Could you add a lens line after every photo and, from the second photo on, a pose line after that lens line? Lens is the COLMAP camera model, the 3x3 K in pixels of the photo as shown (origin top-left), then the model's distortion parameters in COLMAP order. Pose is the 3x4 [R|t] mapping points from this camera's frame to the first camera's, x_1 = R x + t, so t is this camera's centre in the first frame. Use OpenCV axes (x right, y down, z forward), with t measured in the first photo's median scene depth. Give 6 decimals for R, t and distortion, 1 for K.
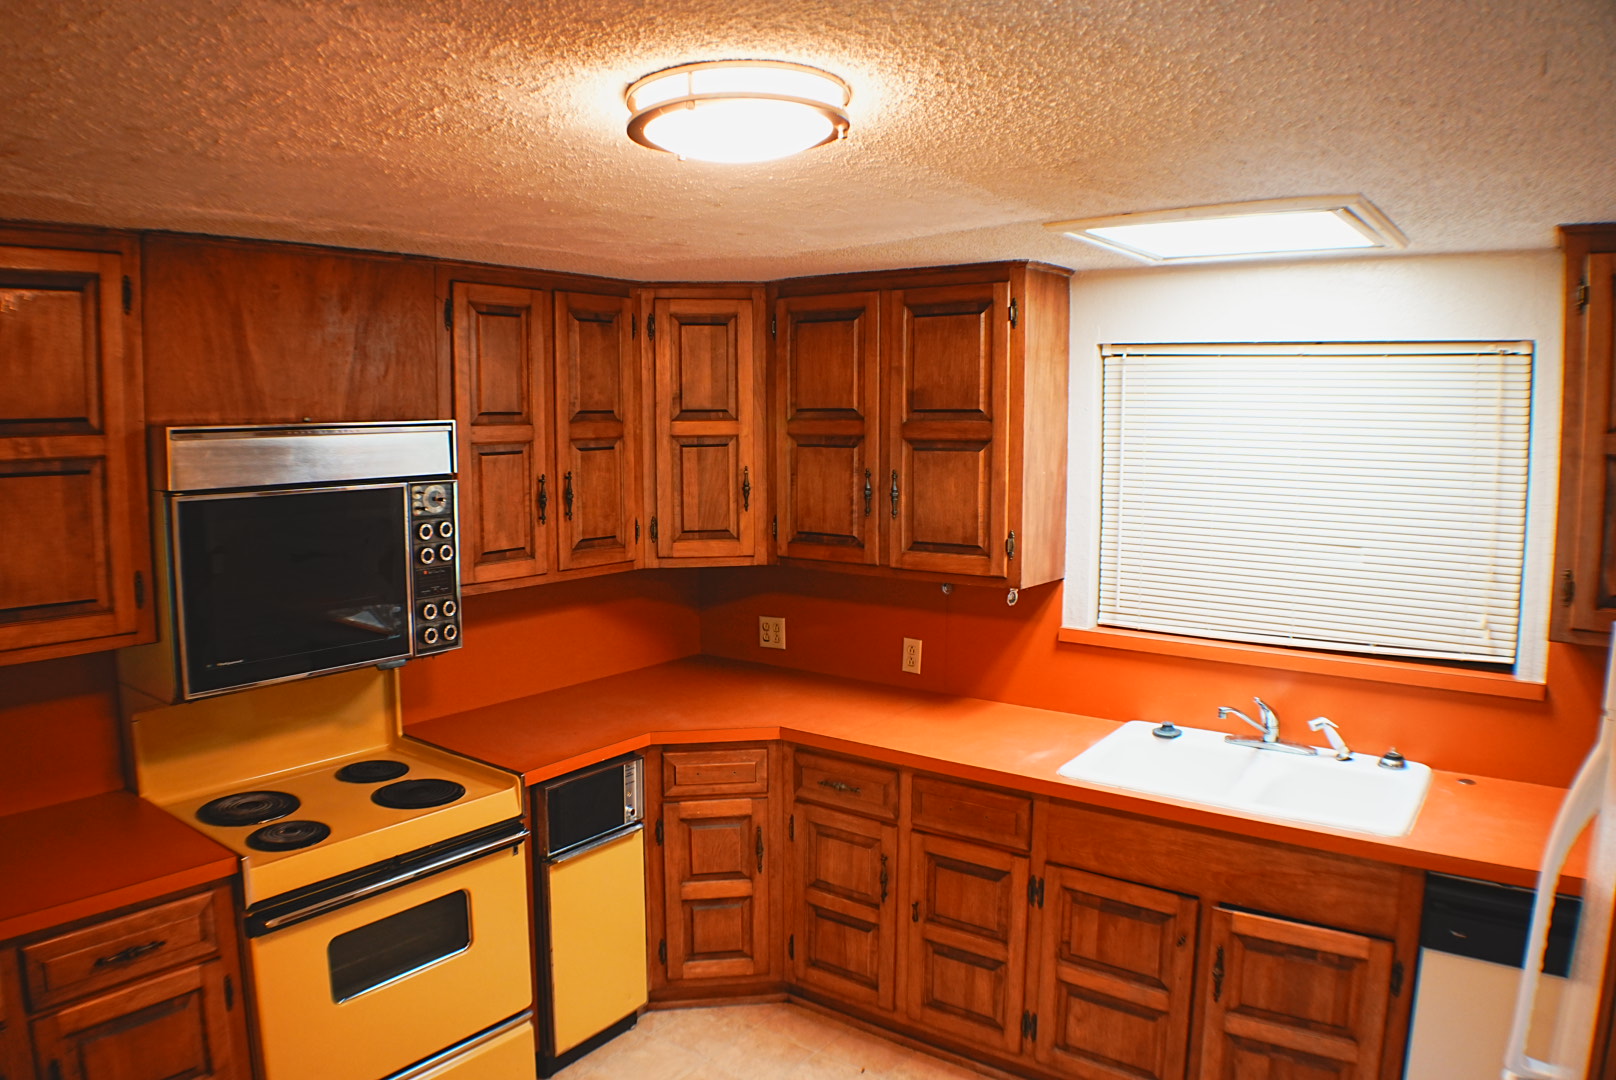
lens RADIAL K [[1137.2, 0, 808.0], [0, 1137.2, 540.0], [0, 0, 1]] dist [-0.114611, -0.002370]
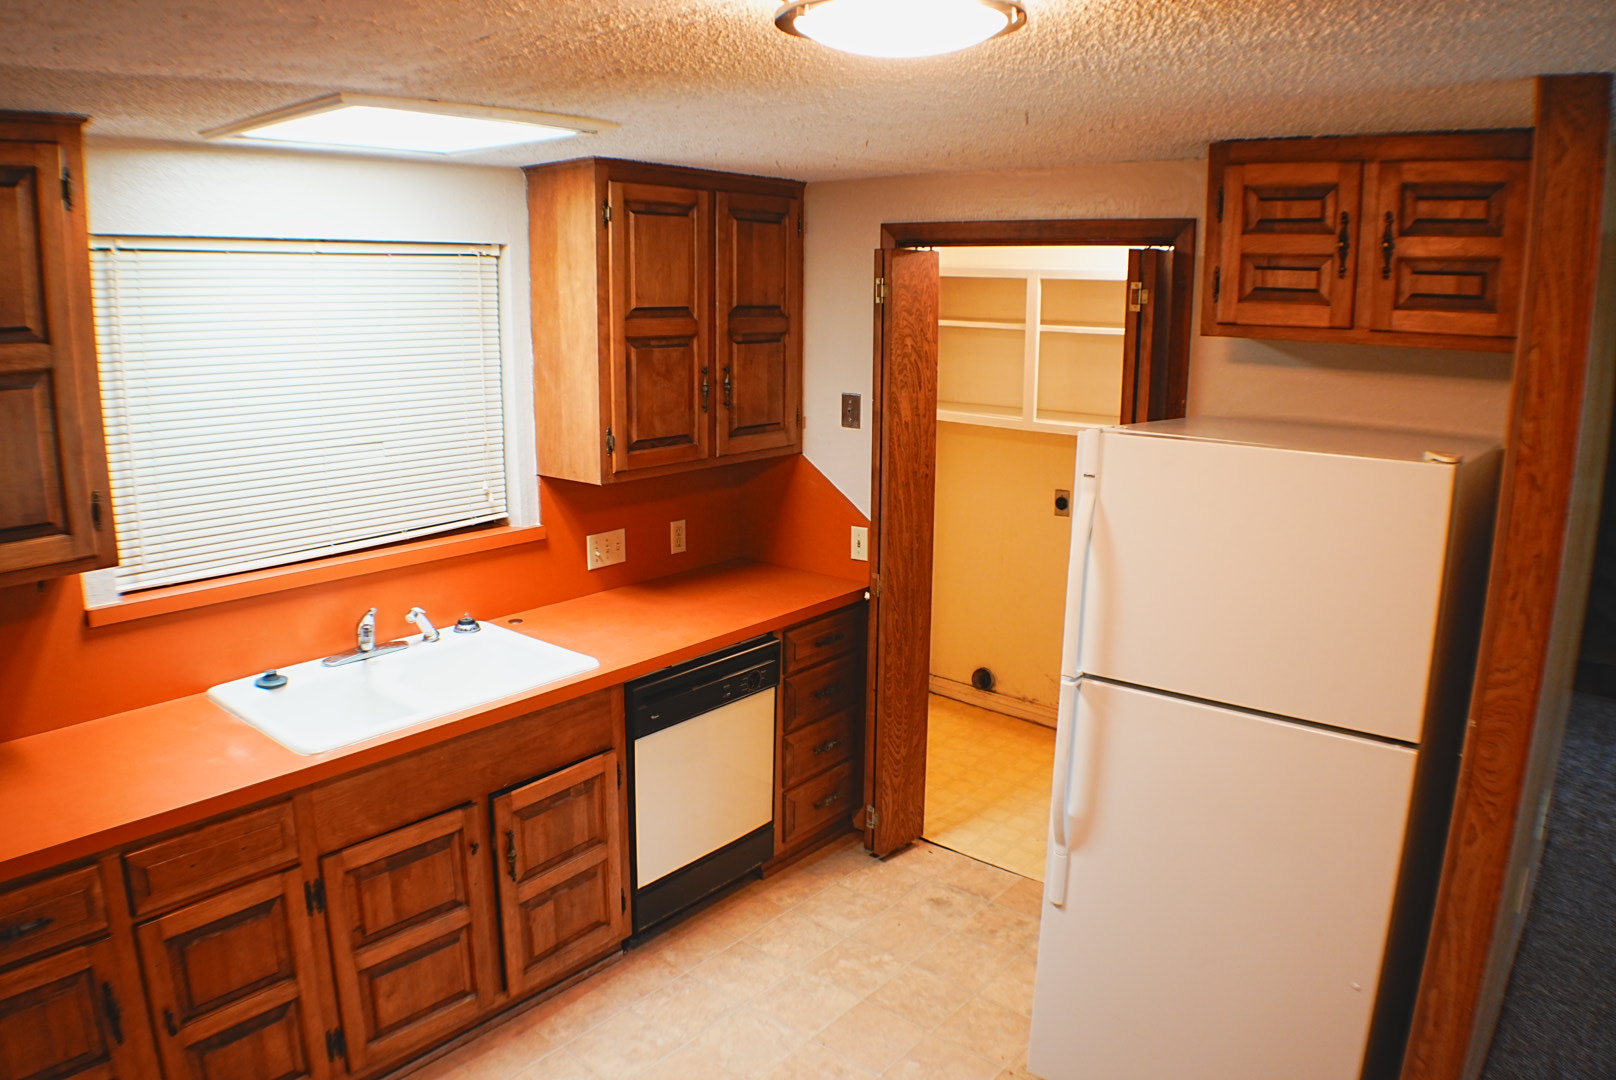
lens RADIAL K [[1127.2, 0, 808.0], [0, 1127.2, 540.0], [0, 0, 1]] dist [-0.122787, 0.007162]
pose [[0.067016, -0.216084, 0.974072, -0.520531], [0.103976, 0.972464, 0.208574, -0.081780], [-0.992319, 0.087302, 0.087638, 0.544626]]
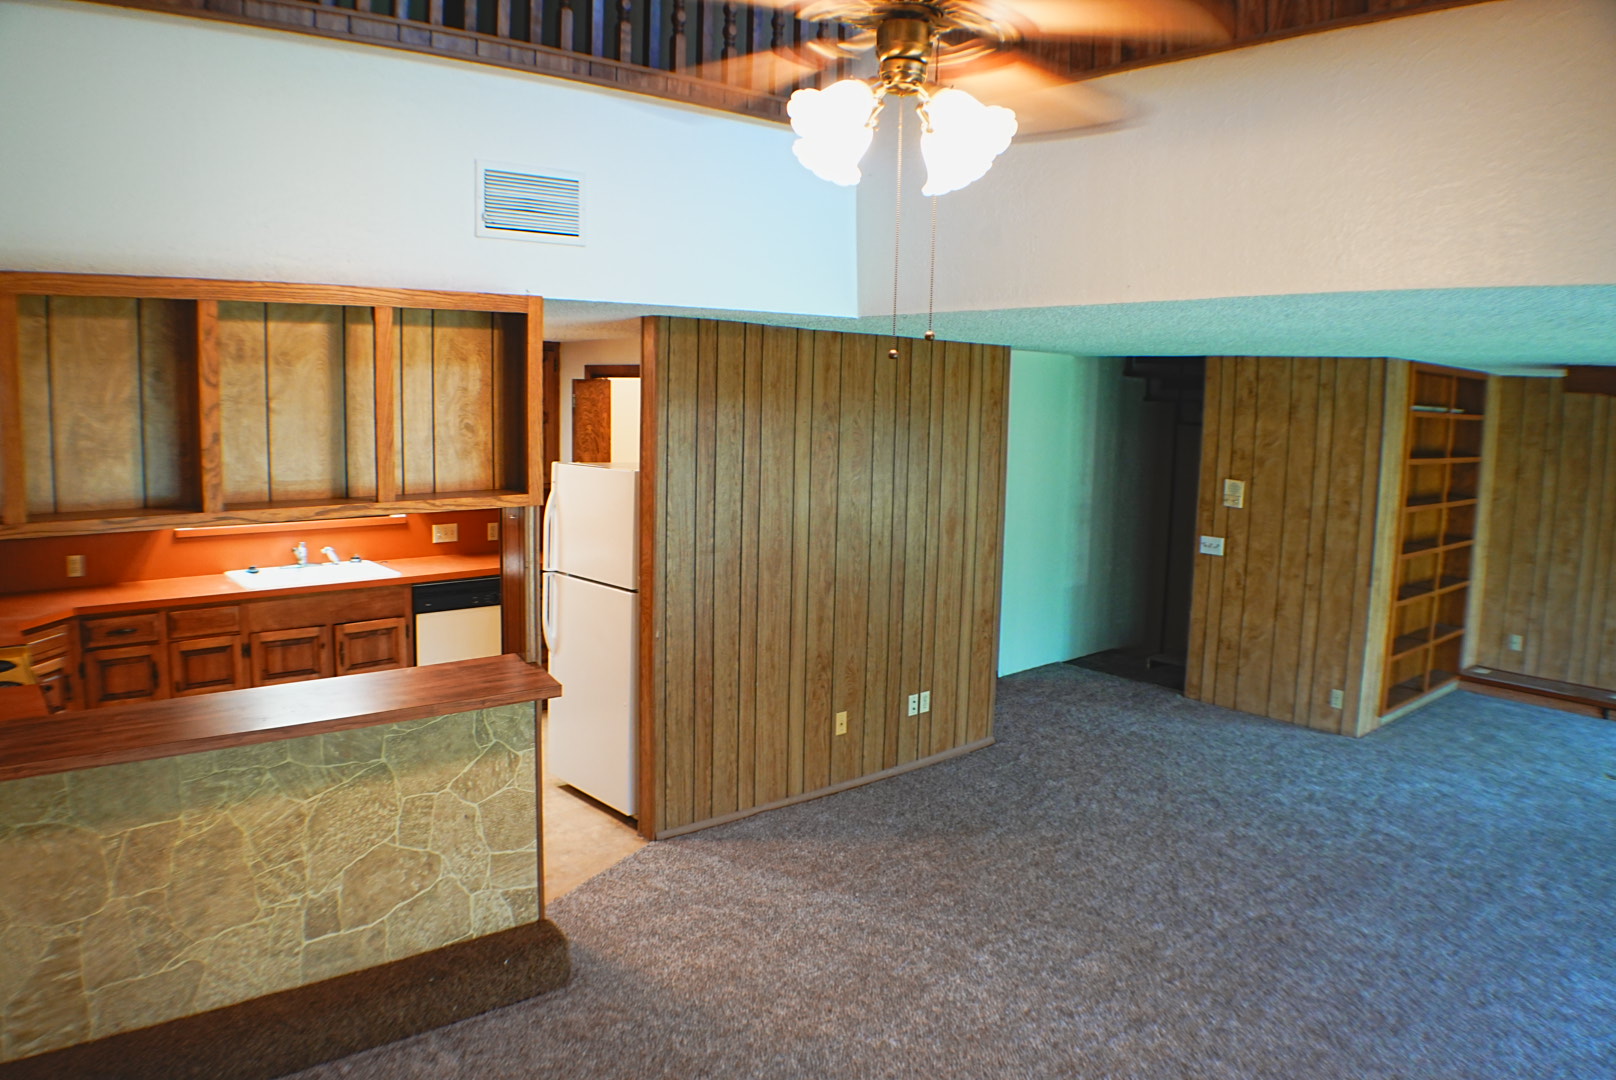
lens RADIAL K [[1137.2, 0, 808.0], [0, 1137.2, 540.0], [0, 0, 1]] dist [-0.114611, -0.002370]
pose [[0.245565, -0.126523, 0.961088, -1.460781], [0.091401, 0.990051, 0.106982, -0.003188], [-0.965061, 0.061574, 0.254686, -0.506869]]
